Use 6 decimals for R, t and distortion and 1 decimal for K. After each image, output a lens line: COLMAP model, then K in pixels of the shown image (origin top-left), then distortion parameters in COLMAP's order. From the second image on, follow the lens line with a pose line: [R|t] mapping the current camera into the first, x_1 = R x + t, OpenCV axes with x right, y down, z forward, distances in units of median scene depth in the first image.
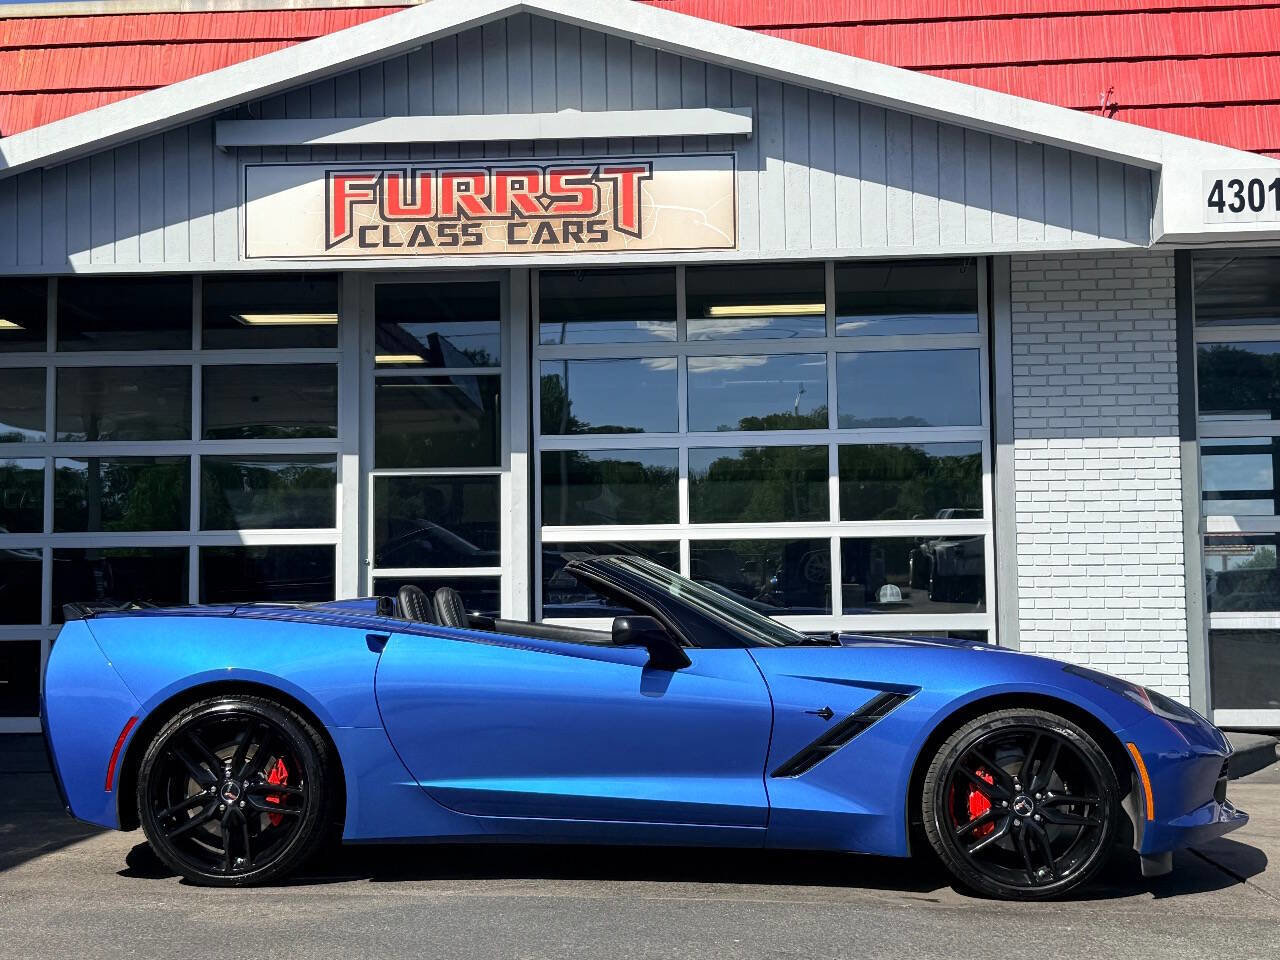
lens RADIAL K [[1711.1, 0, 640.0], [0, 1711.1, 480.0], [0, 0, 1]] dist [0.188593, -0.352573]
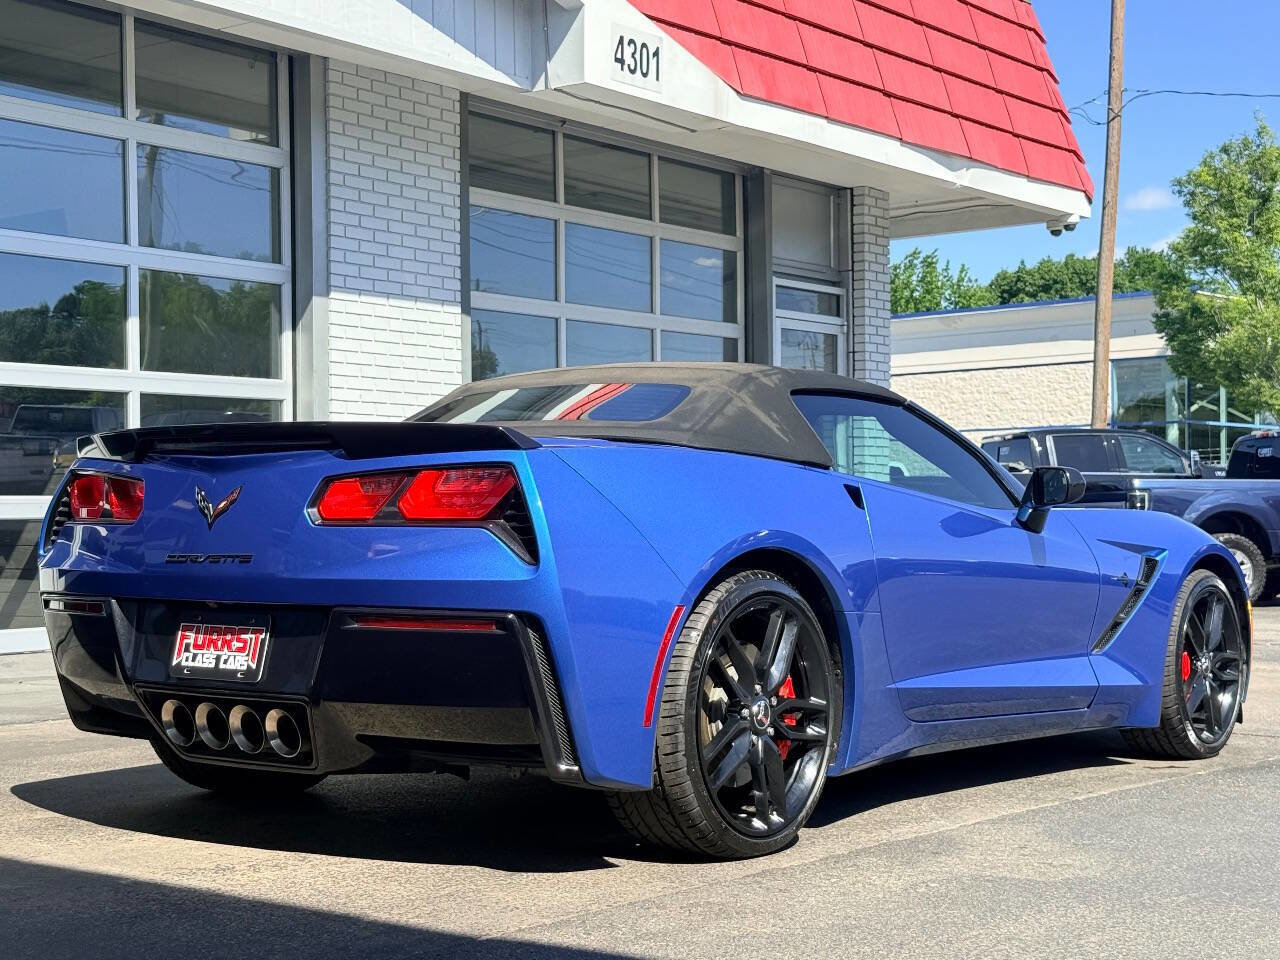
lens RADIAL K [[1899.4, 0, 627.7], [0, 1899.4, 482.1], [0, 0, 1]] dist [0.130441, -0.098633]
pose [[0.561138, 0.019376, 0.827496, -0.482741], [-0.066764, 0.997528, 0.021916, 0.042581], [-0.825025, -0.067545, 0.561044, 0.377520]]
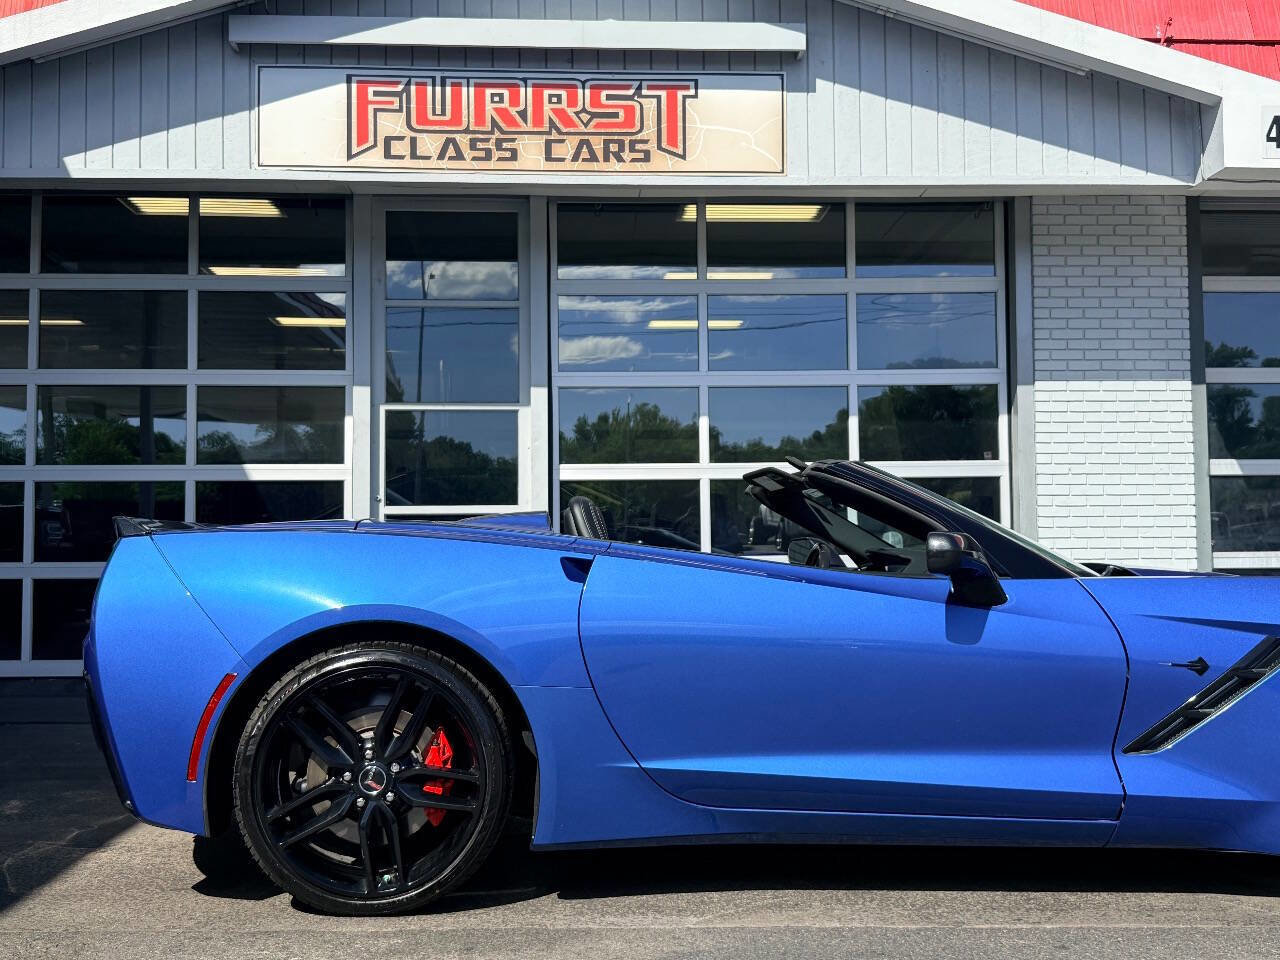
lens RADIAL K [[1320.9, 0, 640.0], [0, 1320.9, 480.0], [0, 0, 1]] dist [0.215546, -0.511555]
pose [[0.992166, 0.009847, 0.124541, -0.114715], [-0.011208, 0.999885, 0.010233, 0.030146], [-0.124426, -0.011548, 0.992162, 0.261337]]
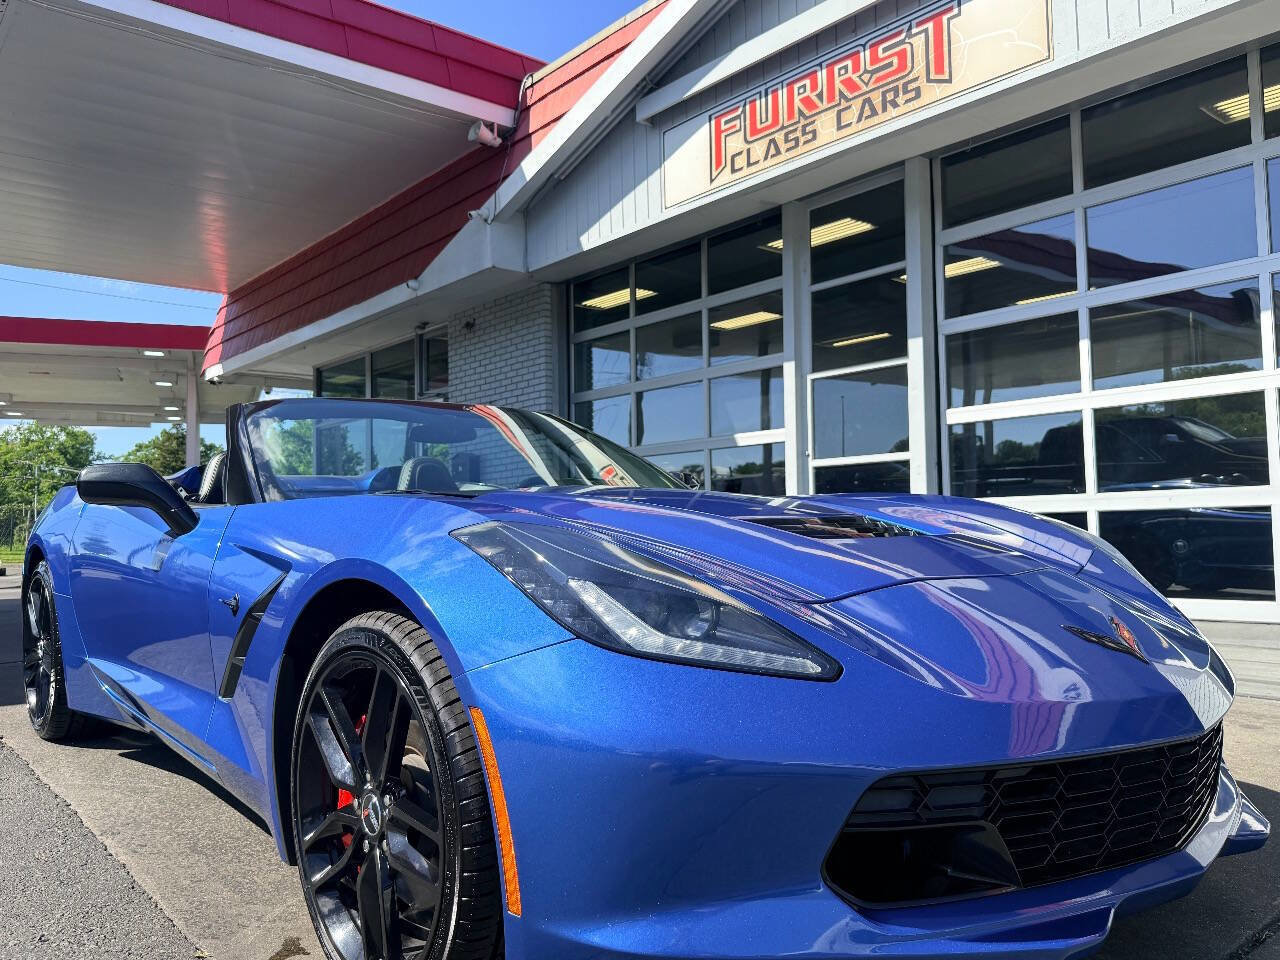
lens RADIAL K [[1006.9, 0, 640.0], [0, 1006.9, 480.0], [0, 0, 1]] dist [0.105186, -0.239518]
pose [[0.700438, -0.042123, -0.712469, 0.261706], [0.066288, 0.997781, 0.006177, 0.057172], [0.710628, -0.051555, 0.701677, 0.483388]]
